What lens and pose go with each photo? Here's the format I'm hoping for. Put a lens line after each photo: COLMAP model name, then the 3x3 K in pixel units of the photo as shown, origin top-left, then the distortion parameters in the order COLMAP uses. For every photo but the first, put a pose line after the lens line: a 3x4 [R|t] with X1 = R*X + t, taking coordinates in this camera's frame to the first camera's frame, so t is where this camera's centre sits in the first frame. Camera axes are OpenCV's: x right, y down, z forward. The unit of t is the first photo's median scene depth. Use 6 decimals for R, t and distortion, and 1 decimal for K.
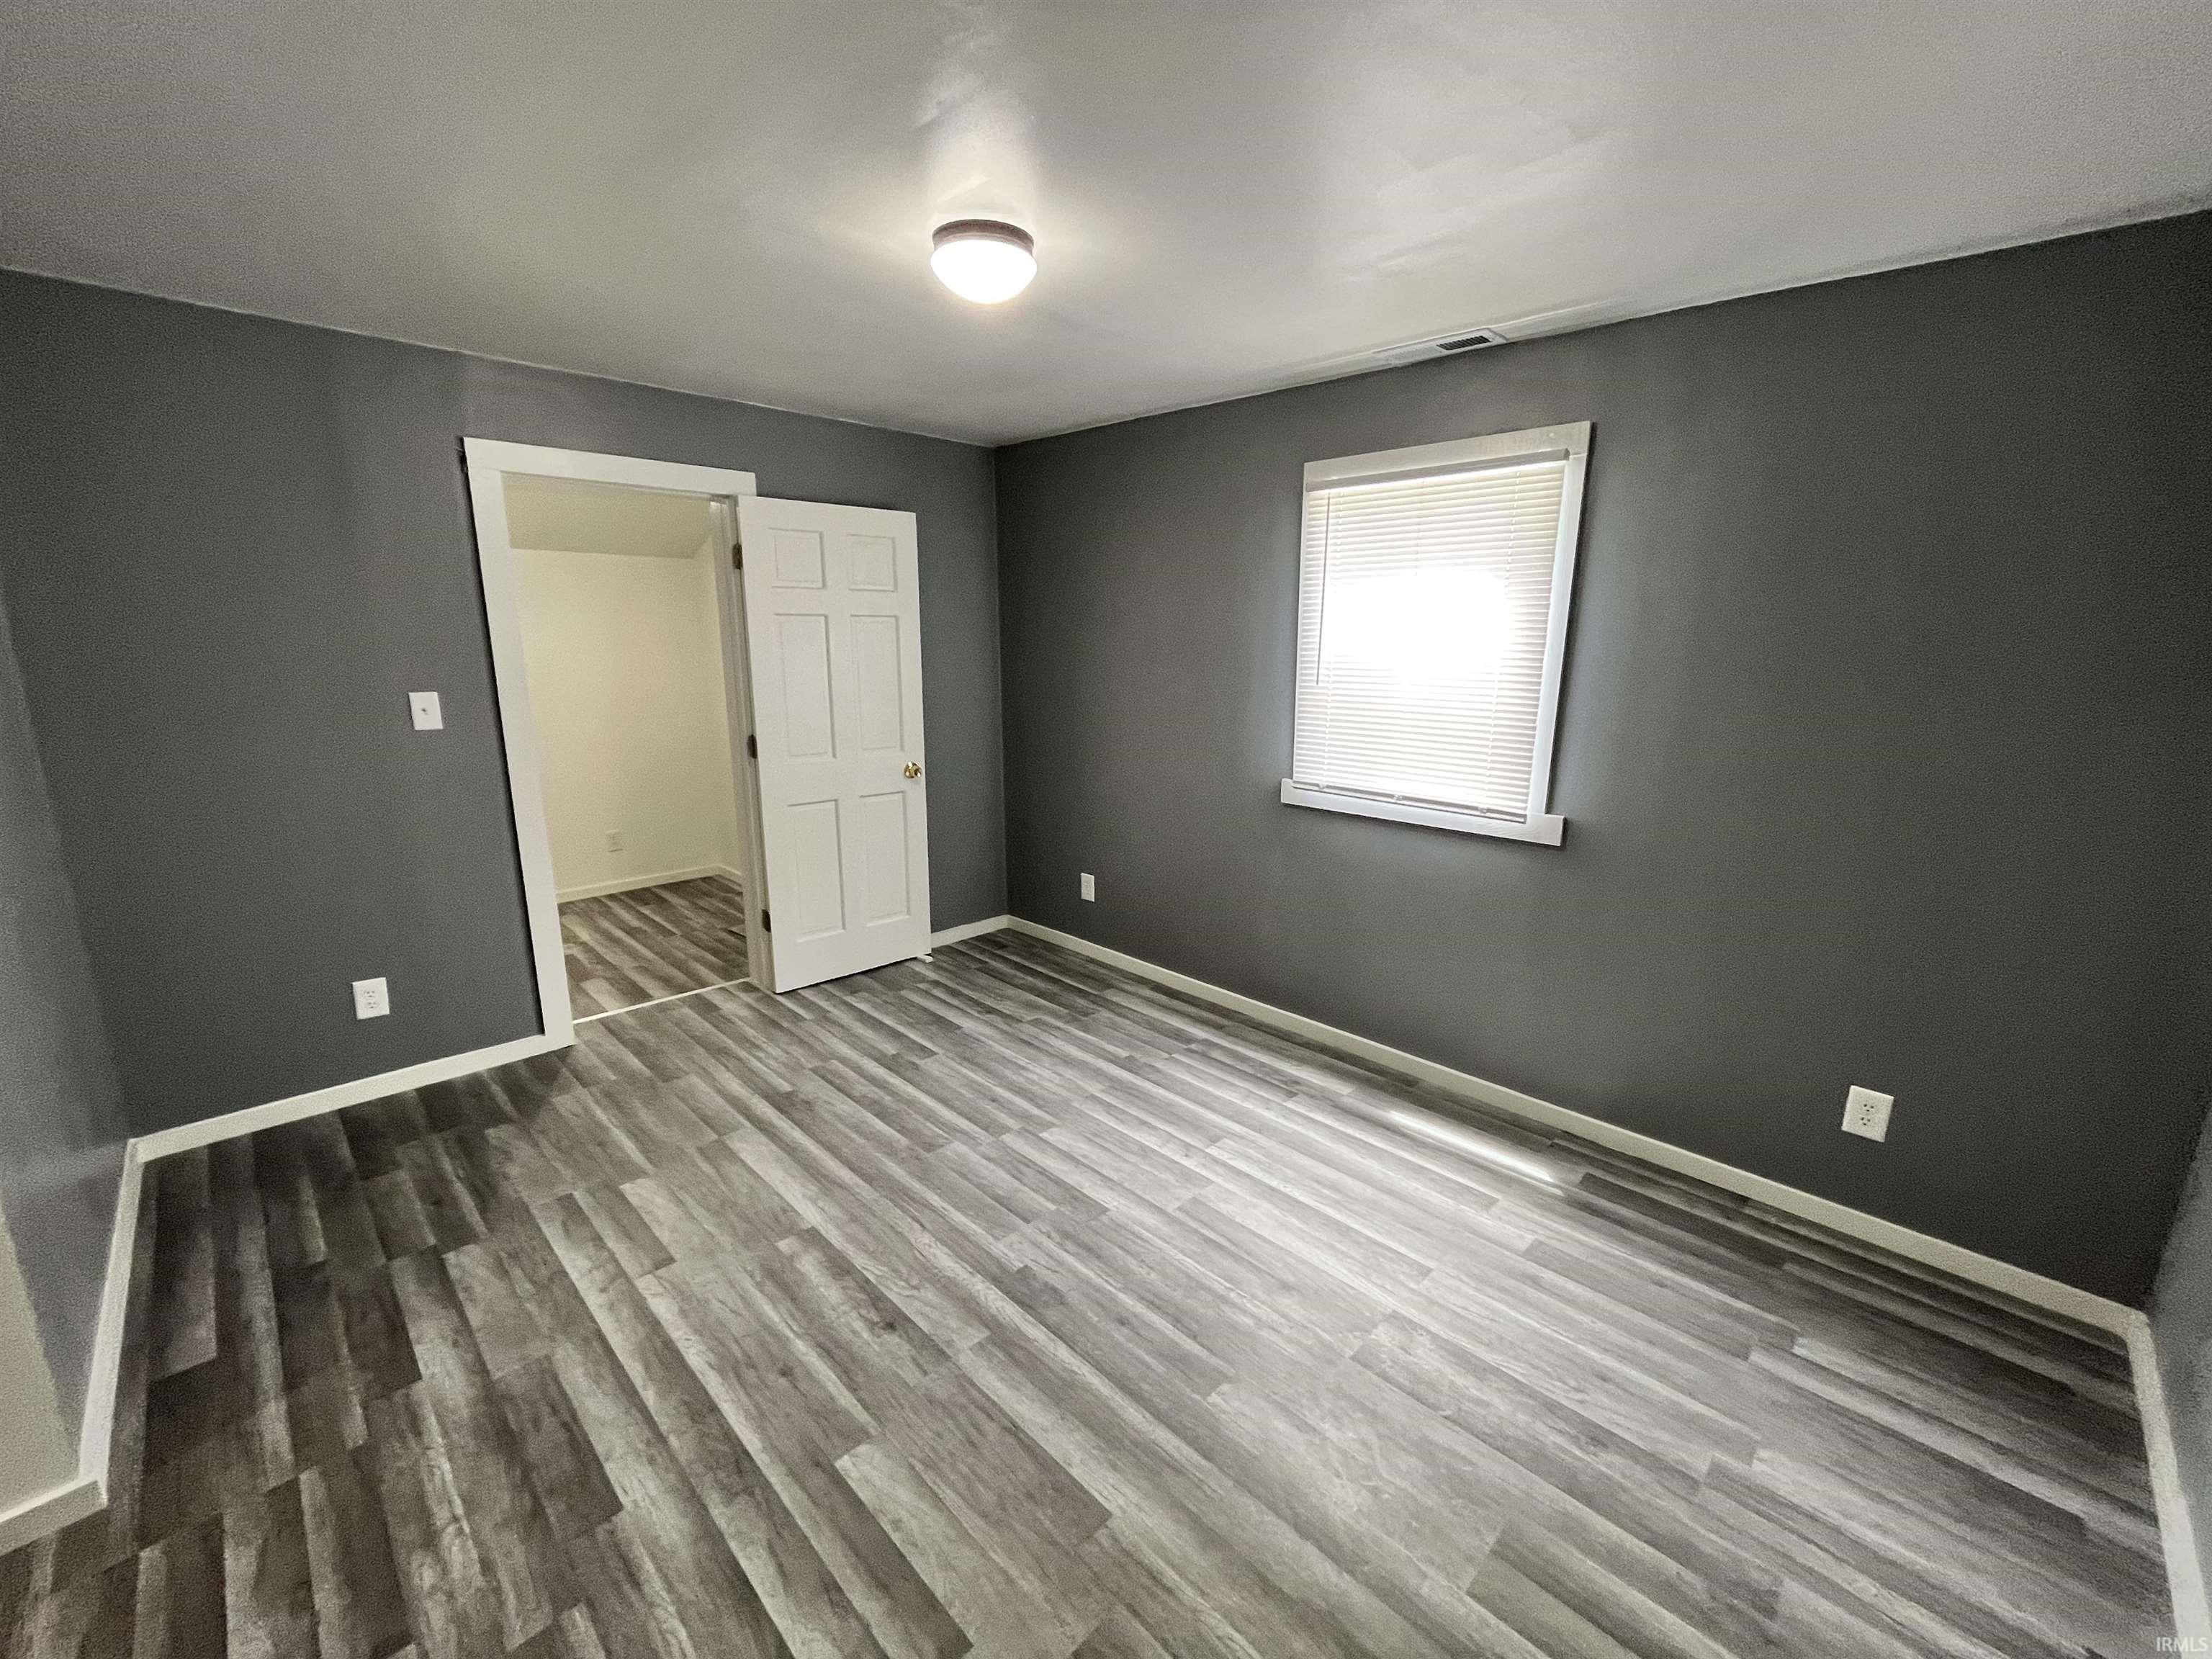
lens RADIAL K [[889.5, 0, 1098.9], [0, 889.5, 832.6], [0, 0, 1]] dist [-0.002309, 0.000122]
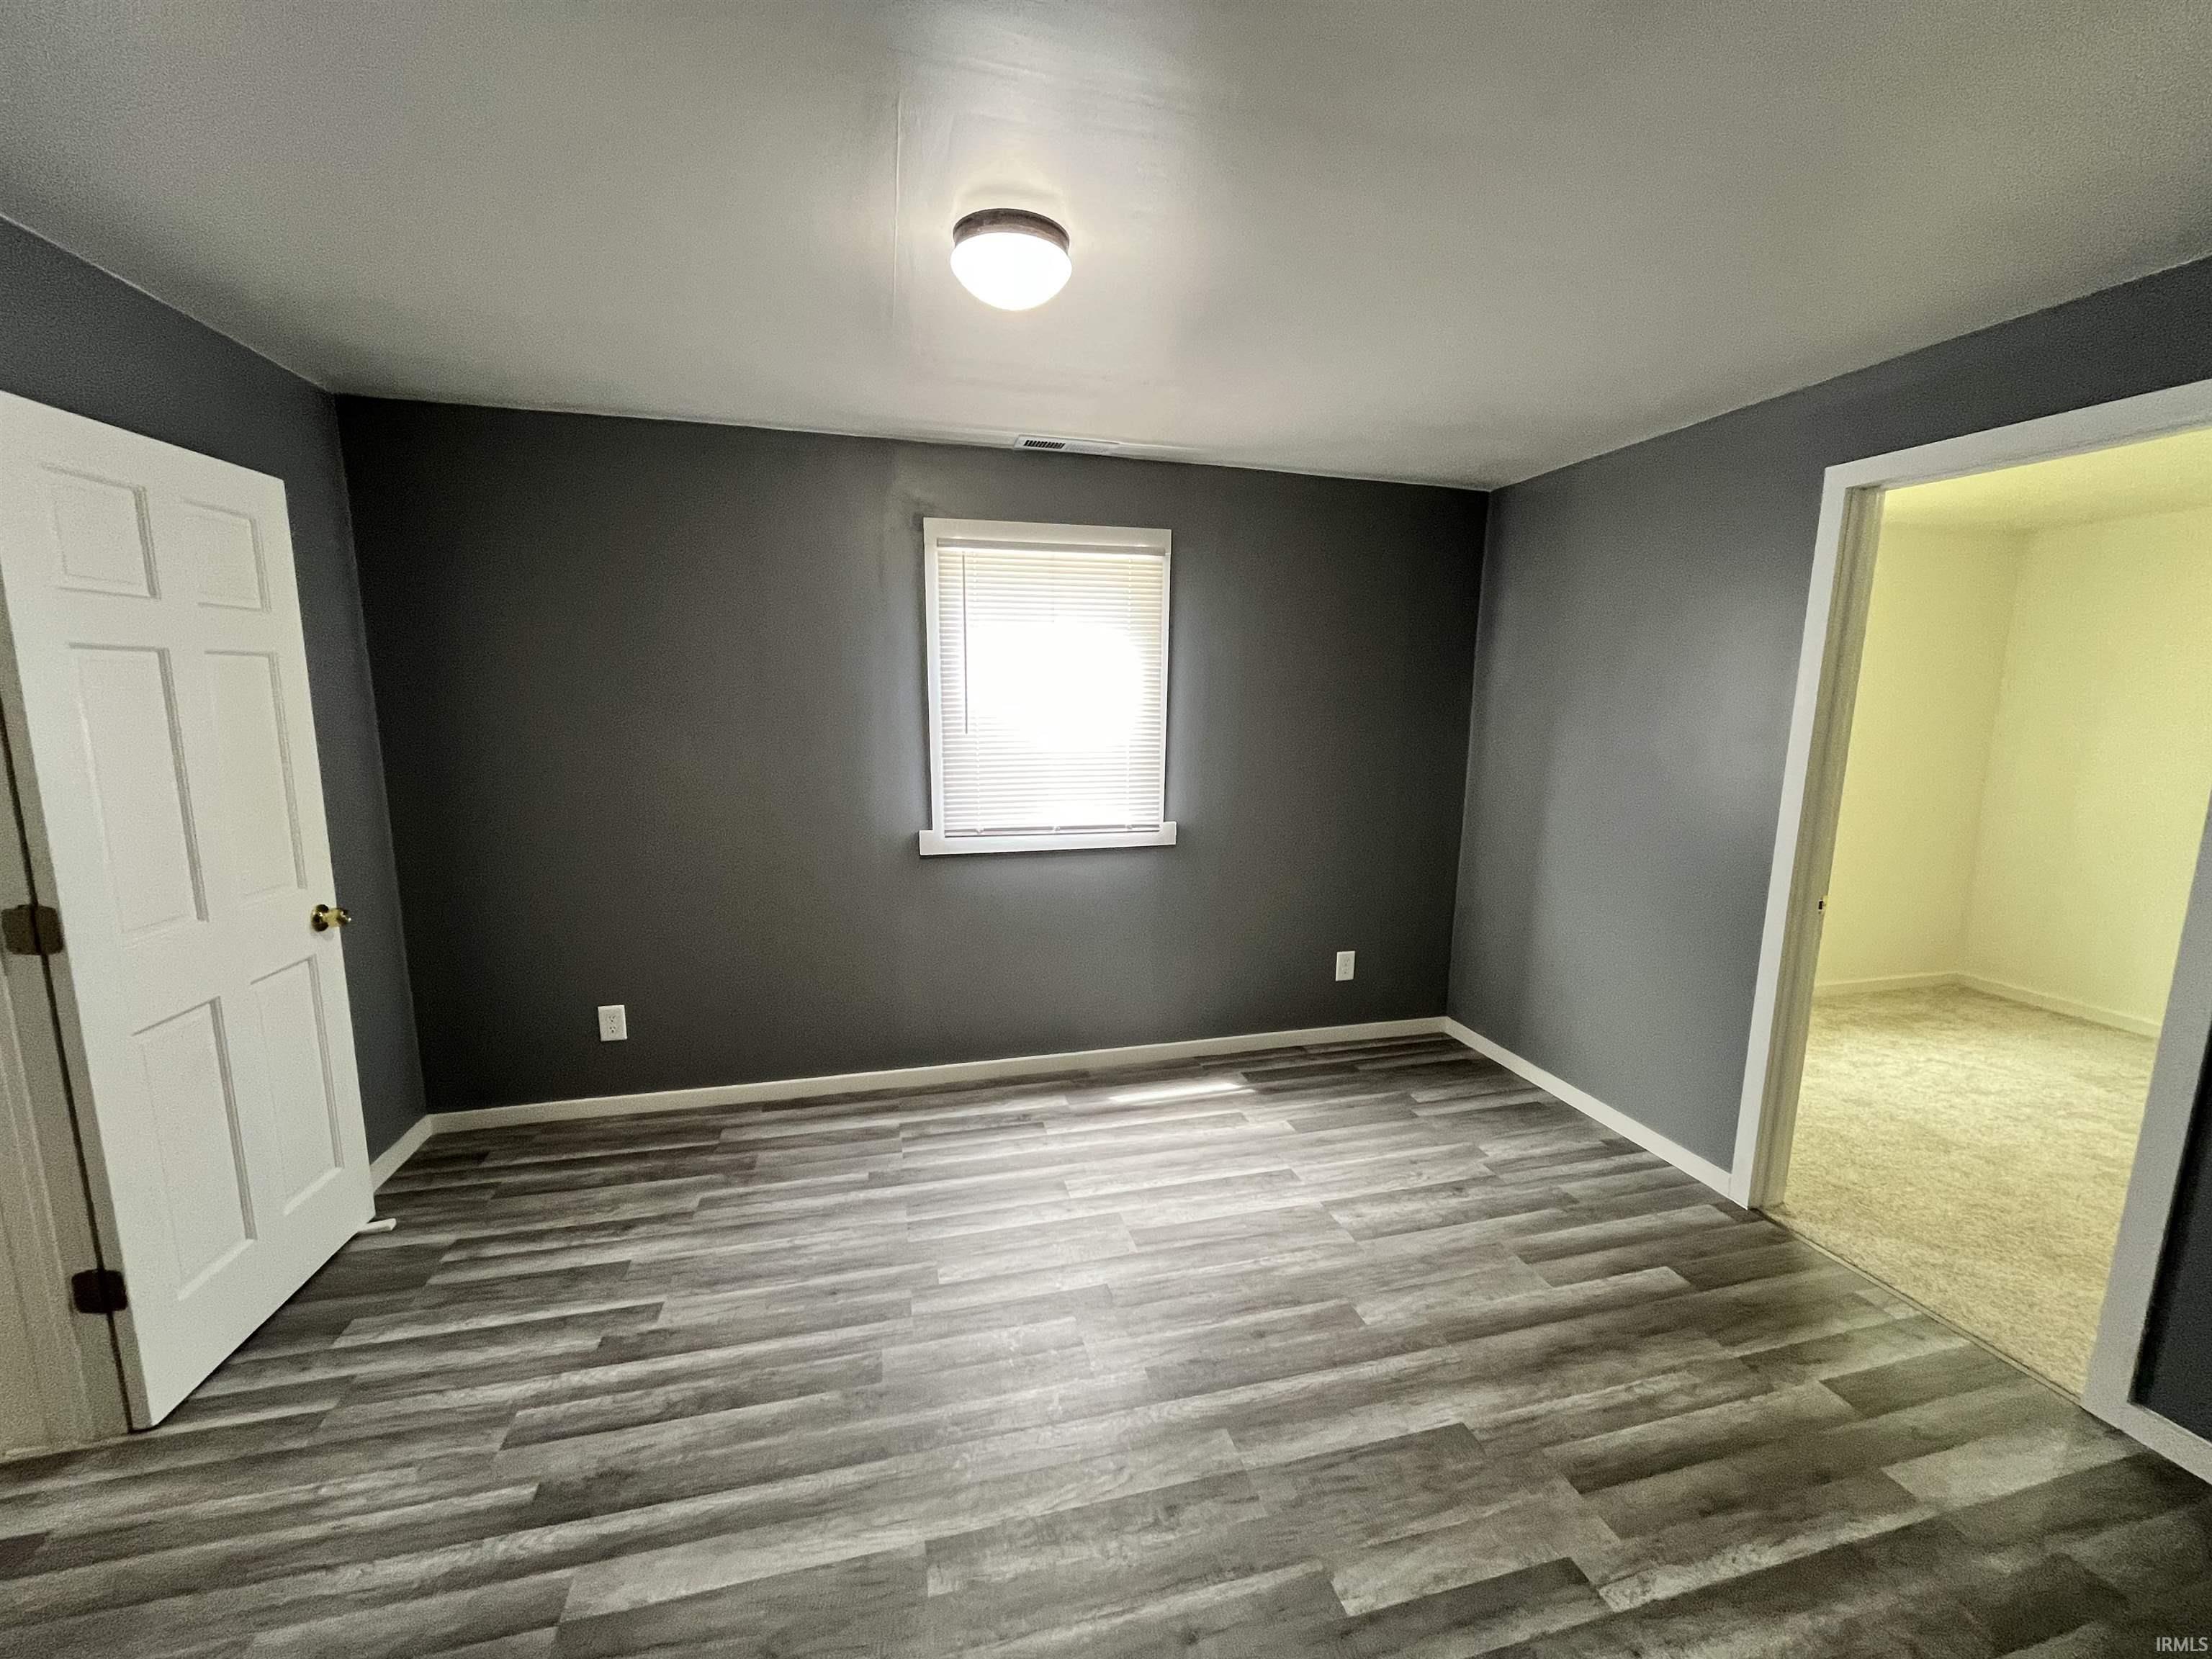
lens RADIAL K [[889.5, 0, 1098.9], [0, 889.5, 832.6], [0, 0, 1]] dist [-0.002309, 0.000122]
pose [[0.511770, -0.139571, 0.847710, -0.594652], [0.187499, 0.981075, 0.048335, -0.078800], [-0.838413, 0.134209, 0.528254, 0.357863]]
